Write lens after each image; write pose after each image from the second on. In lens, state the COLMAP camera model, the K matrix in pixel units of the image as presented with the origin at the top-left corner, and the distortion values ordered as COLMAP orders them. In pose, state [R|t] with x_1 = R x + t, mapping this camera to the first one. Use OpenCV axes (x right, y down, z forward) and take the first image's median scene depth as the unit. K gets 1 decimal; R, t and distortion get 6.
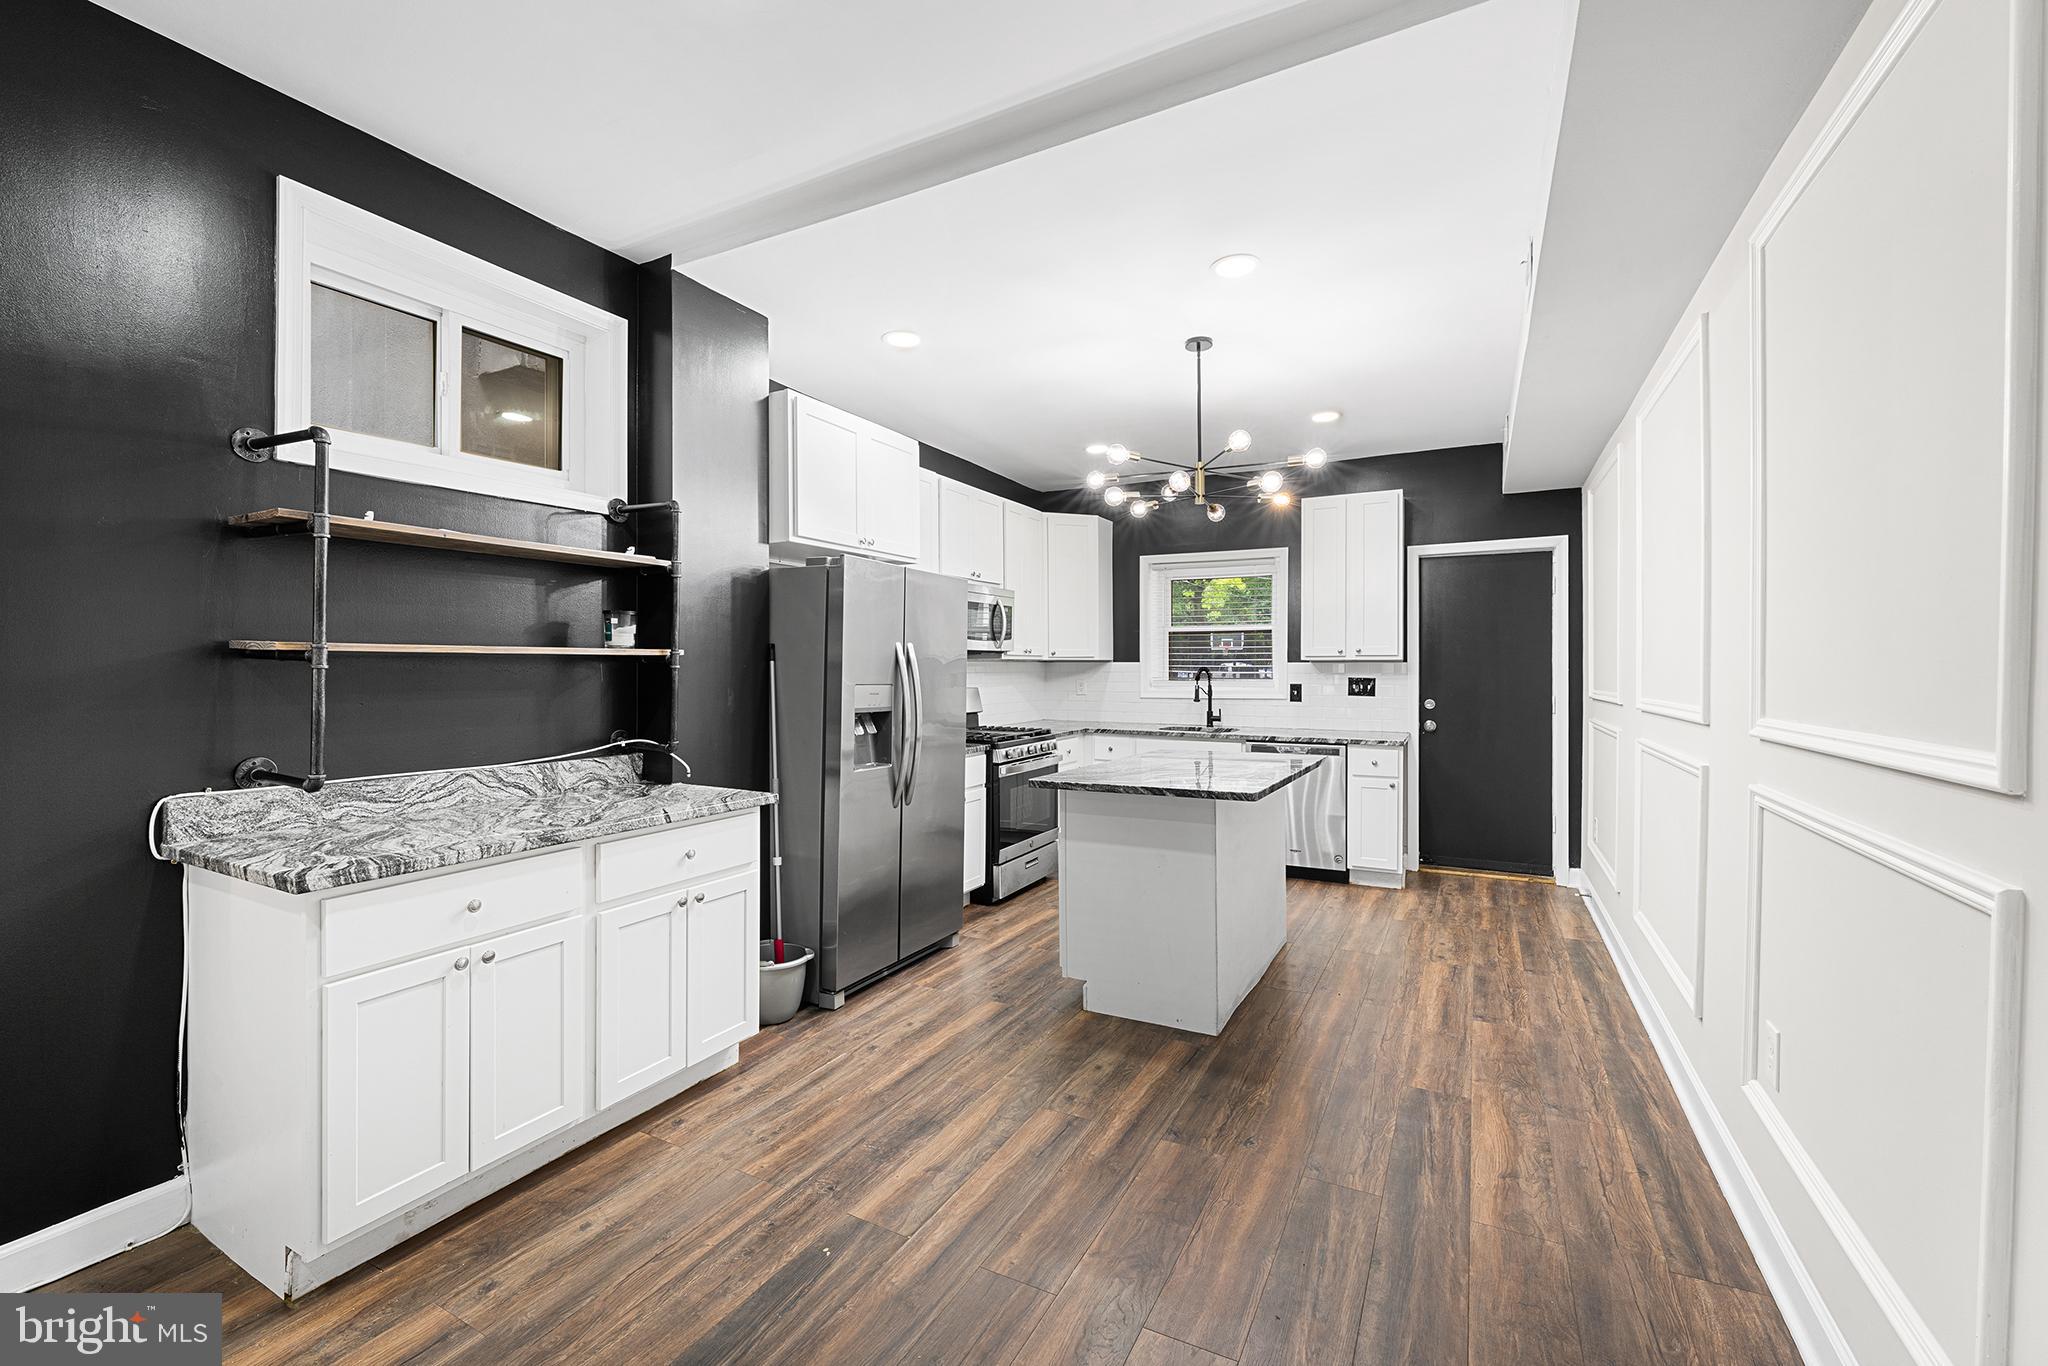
lens RADIAL K [[835.6, 0, 1031.6], [0, 835.6, 673.9], [0, 0, 1]] dist [0.000810, 0.000956]
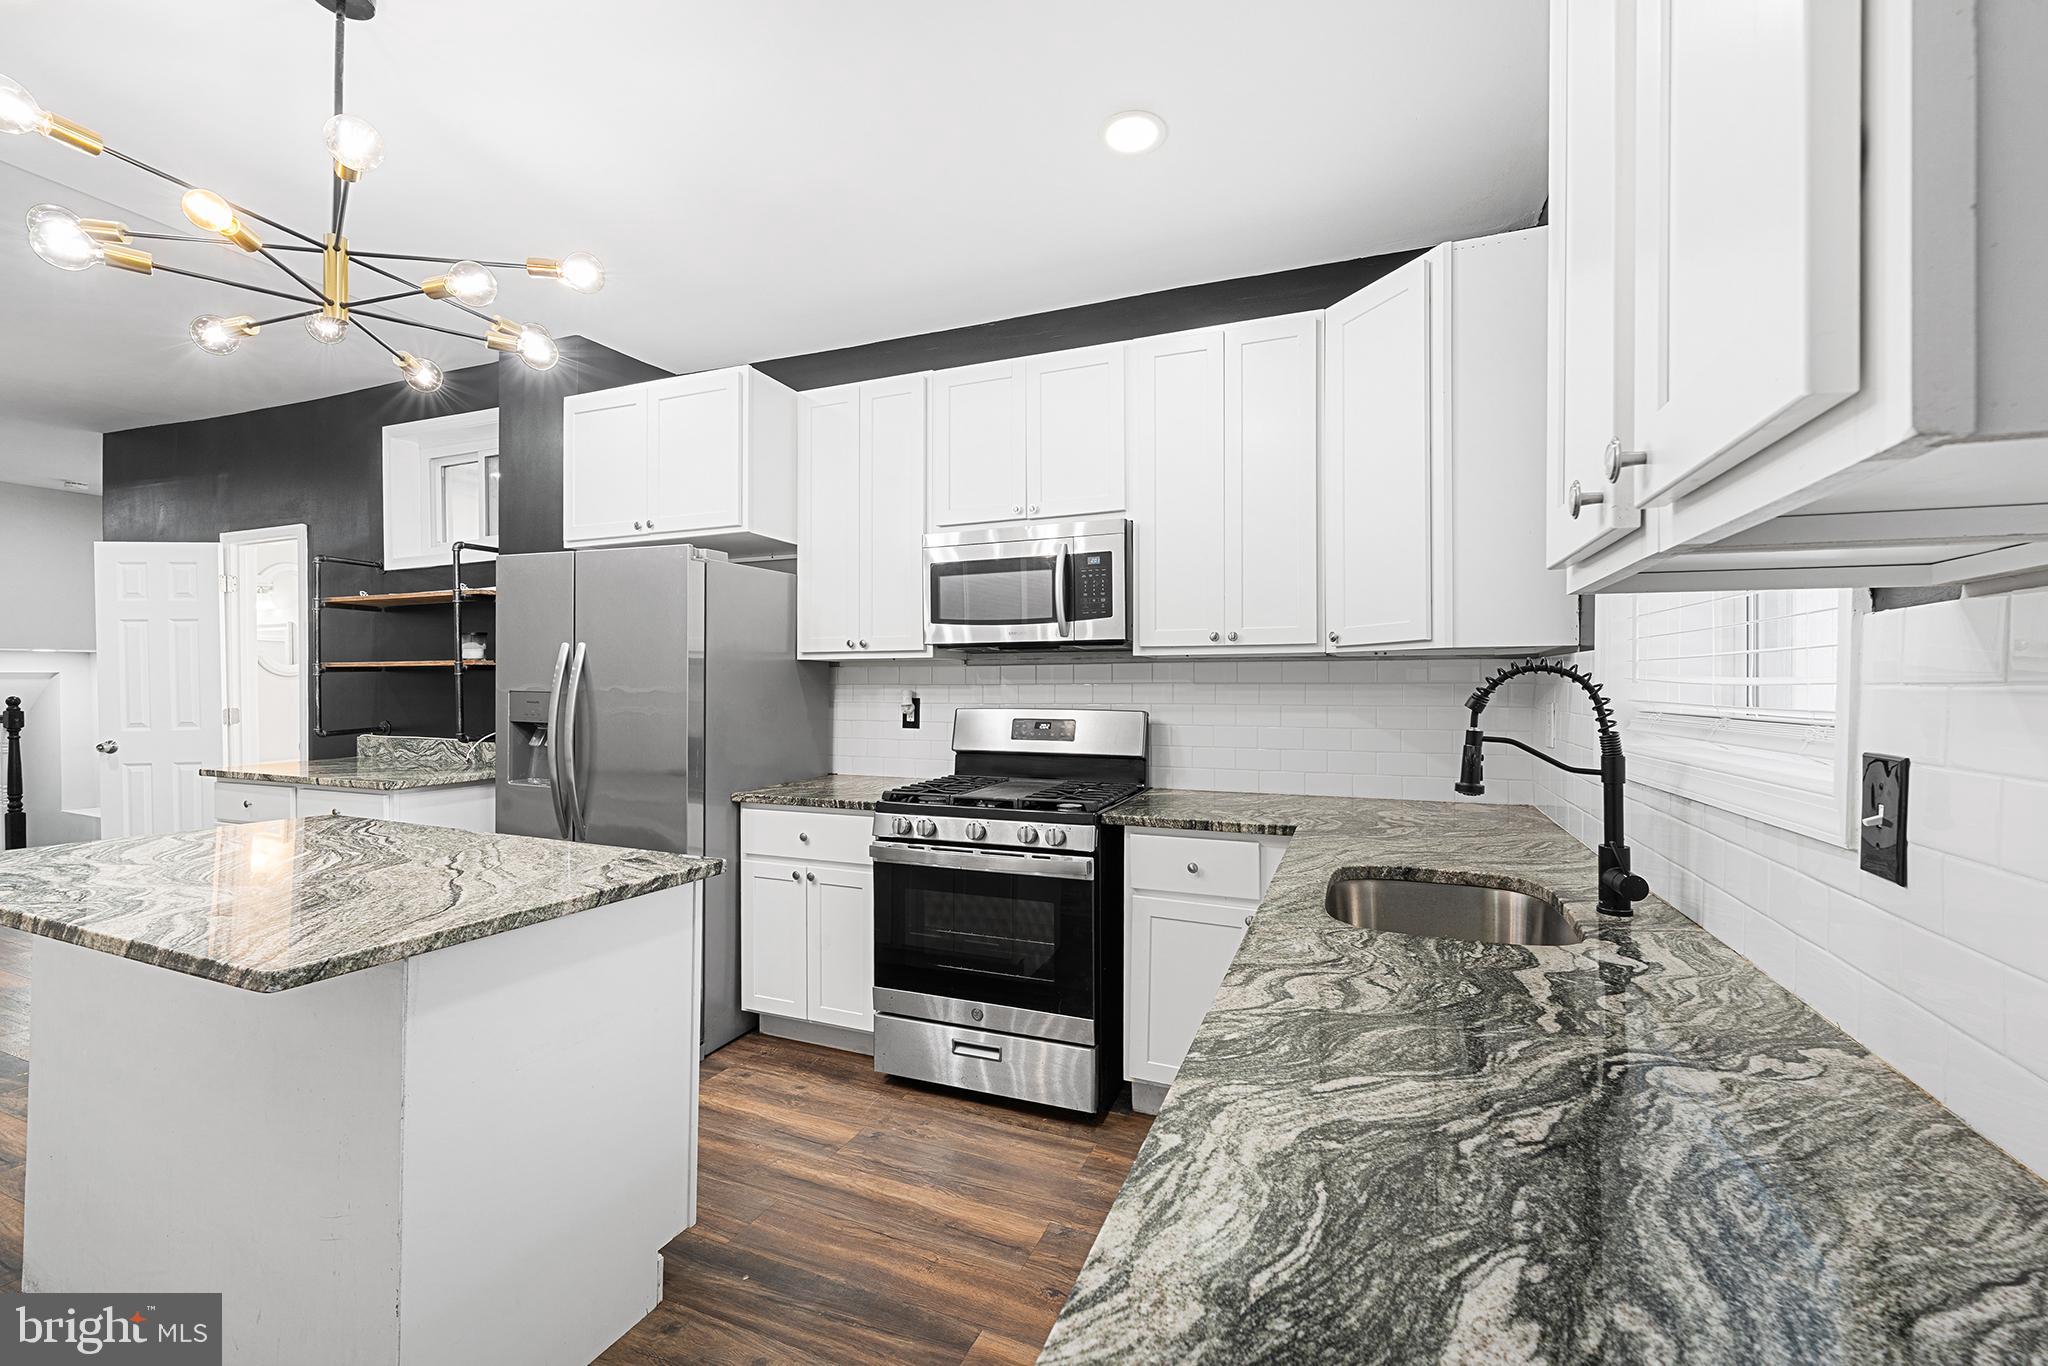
lens RADIAL K [[835.6, 0, 1020.9], [0, 835.6, 684.5], [0, 0, 1]] dist [0.000810, 0.000956]
pose [[0.091002, -0.001615, -0.995849, 0.549432], [-0.007909, 0.999966, -0.002345, 0.002014], [0.995819, 0.008090, 0.090986, 1.046467]]
